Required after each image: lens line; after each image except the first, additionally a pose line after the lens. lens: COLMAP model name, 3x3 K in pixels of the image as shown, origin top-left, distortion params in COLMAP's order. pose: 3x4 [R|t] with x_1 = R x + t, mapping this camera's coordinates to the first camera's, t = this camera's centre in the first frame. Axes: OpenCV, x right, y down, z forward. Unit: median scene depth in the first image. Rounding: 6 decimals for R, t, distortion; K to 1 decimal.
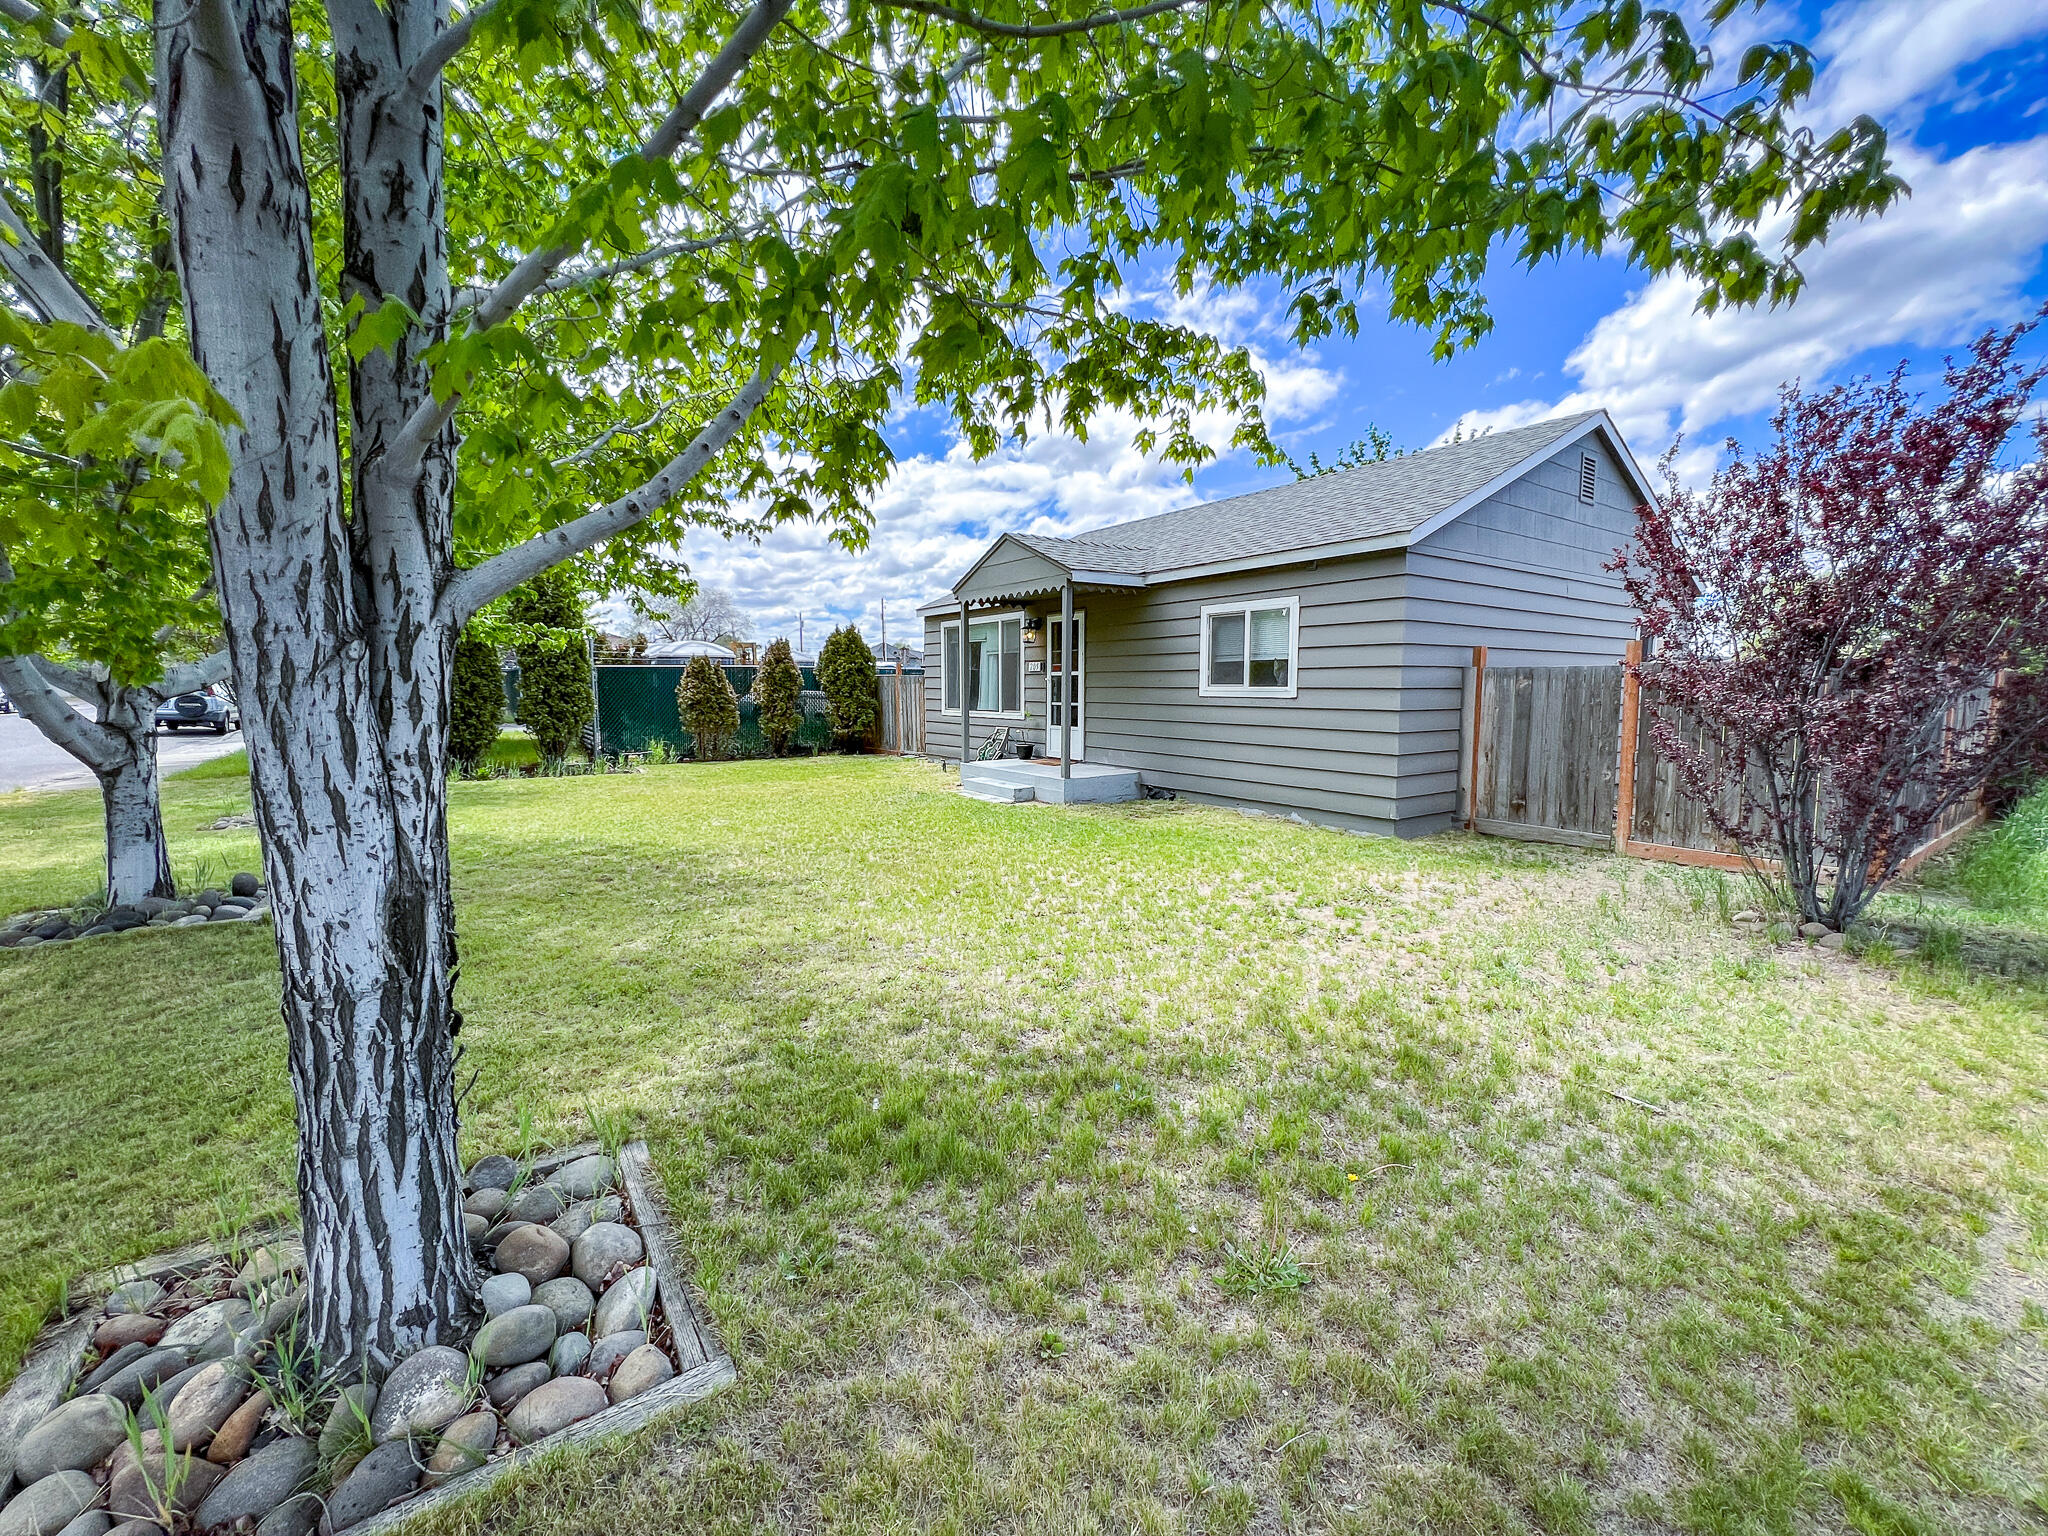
lens RADIAL K [[824.1, 0, 1026.9], [0, 824.1, 768.7], [0, 0, 1]] dist [0.001342, 0.000692]
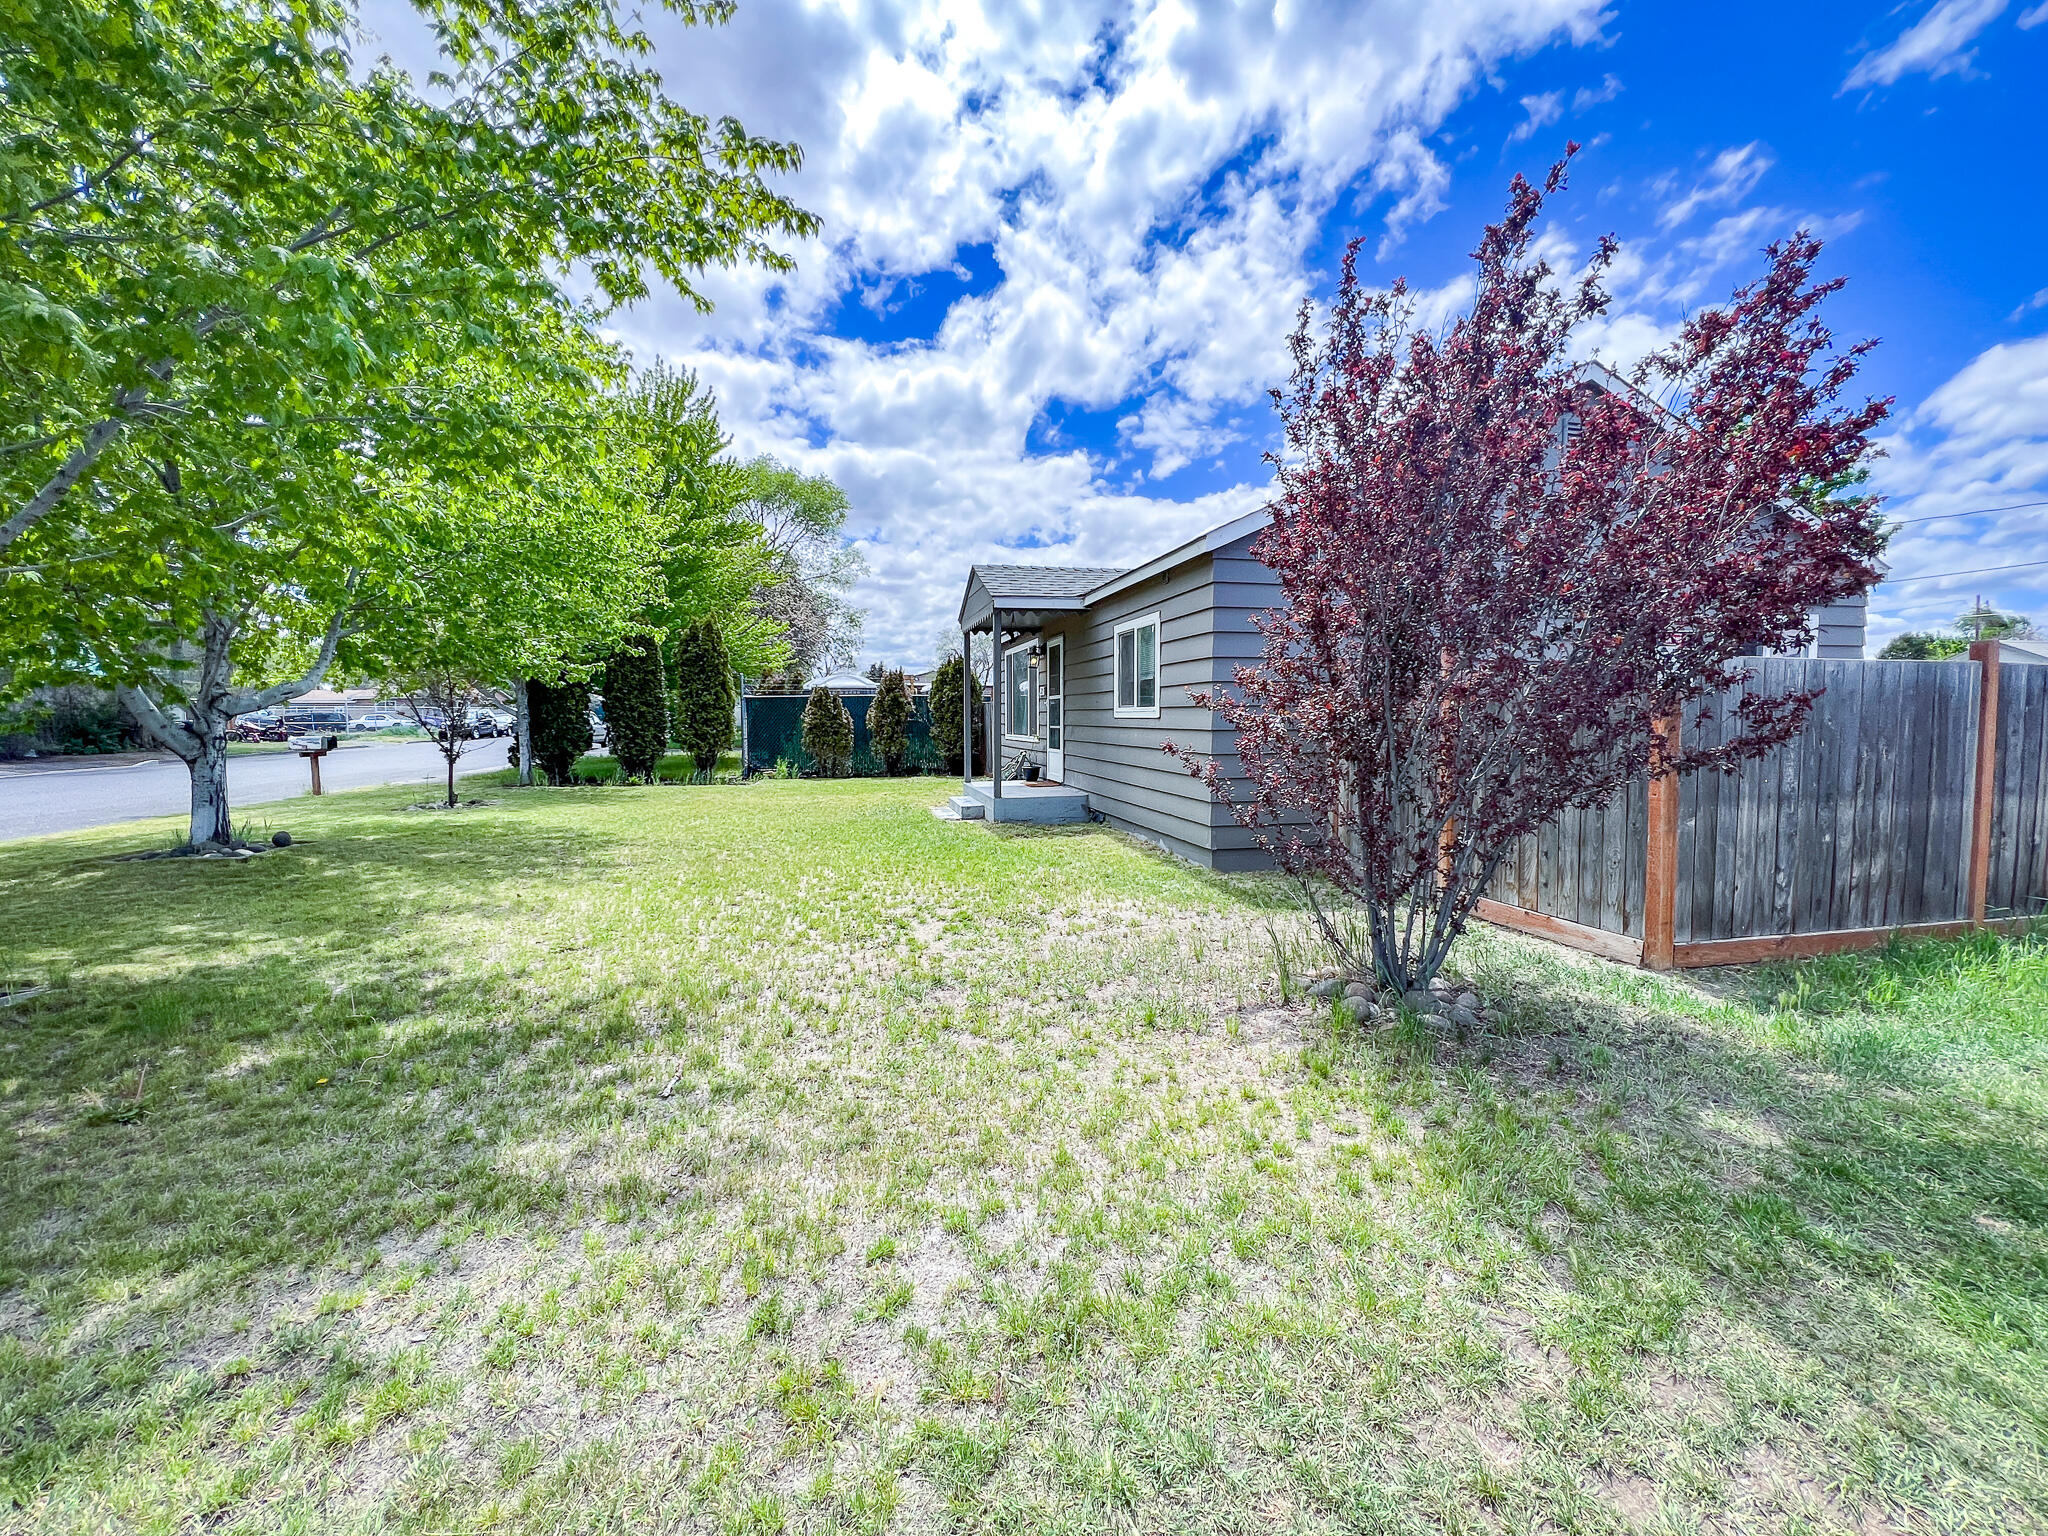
lens RADIAL K [[824.1, 0, 1026.6], [0, 824.1, 766.8], [0, 0, 1]] dist [0.001342, 0.000692]
pose [[0.926216, 0.019092, -0.376509, 0.465484], [-0.034318, 0.998840, -0.033774, 0.006649], [0.375427, 0.044203, 0.925797, 0.057936]]
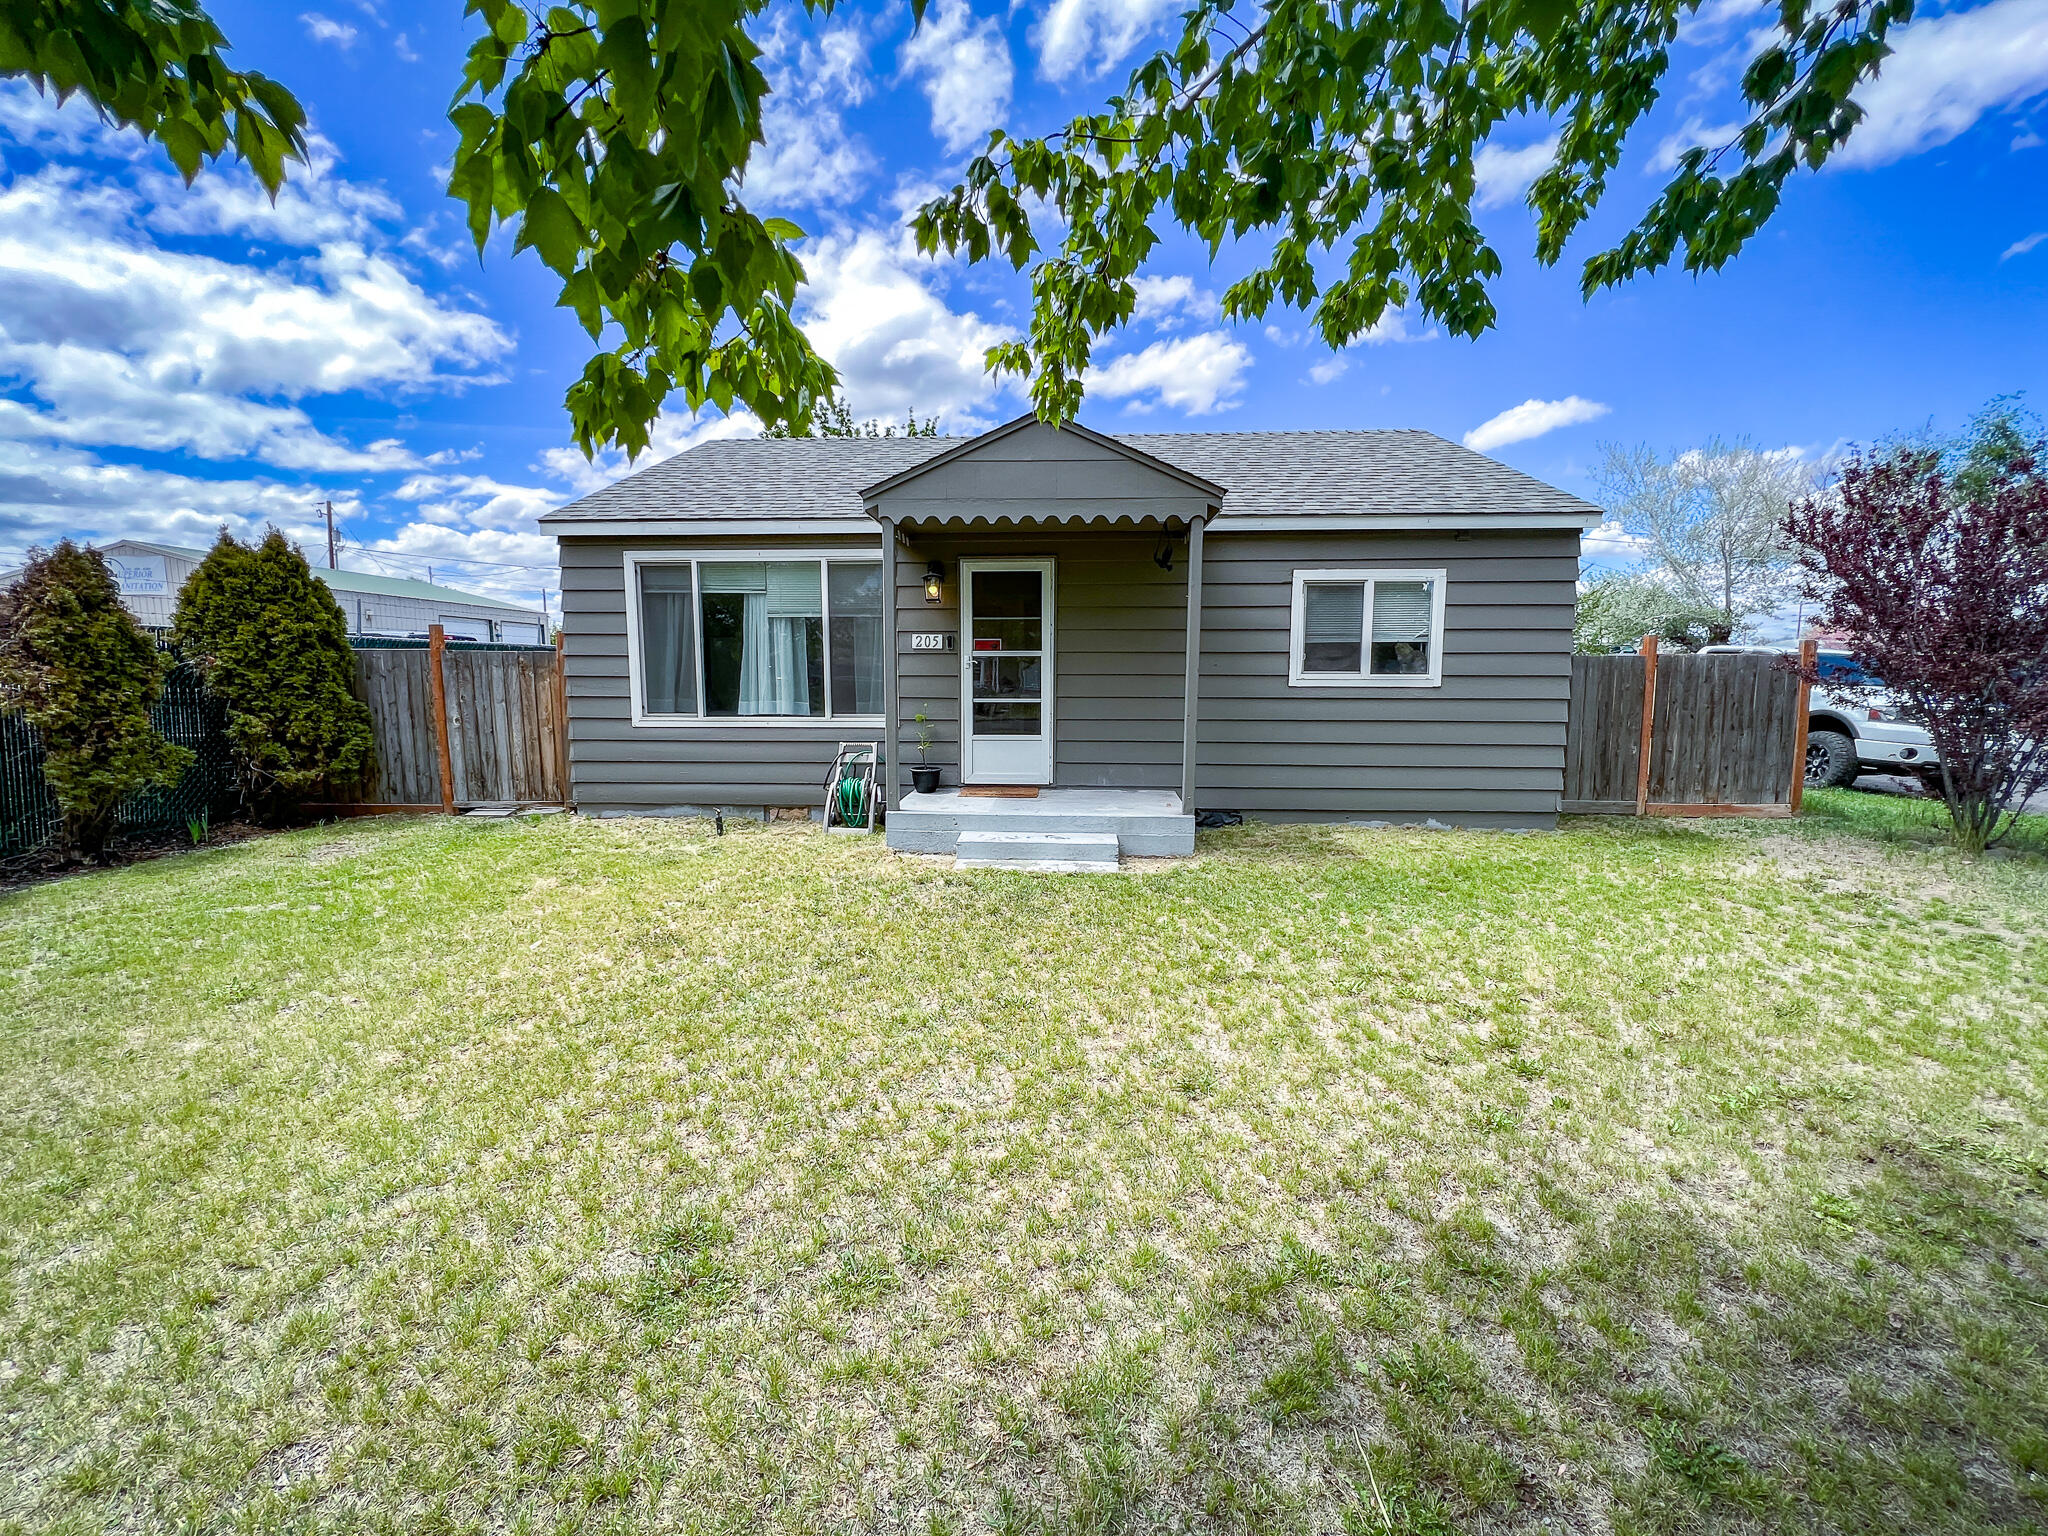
lens RADIAL K [[824.1, 0, 1018.2], [0, 824.1, 776.0], [0, 0, 1]] dist [0.001342, 0.000692]
pose [[0.609301, -0.091739, 0.787614, -0.547192], [0.078538, 0.995383, 0.055182, -0.064617], [-0.789040, 0.028235, 0.613693, 0.702185]]
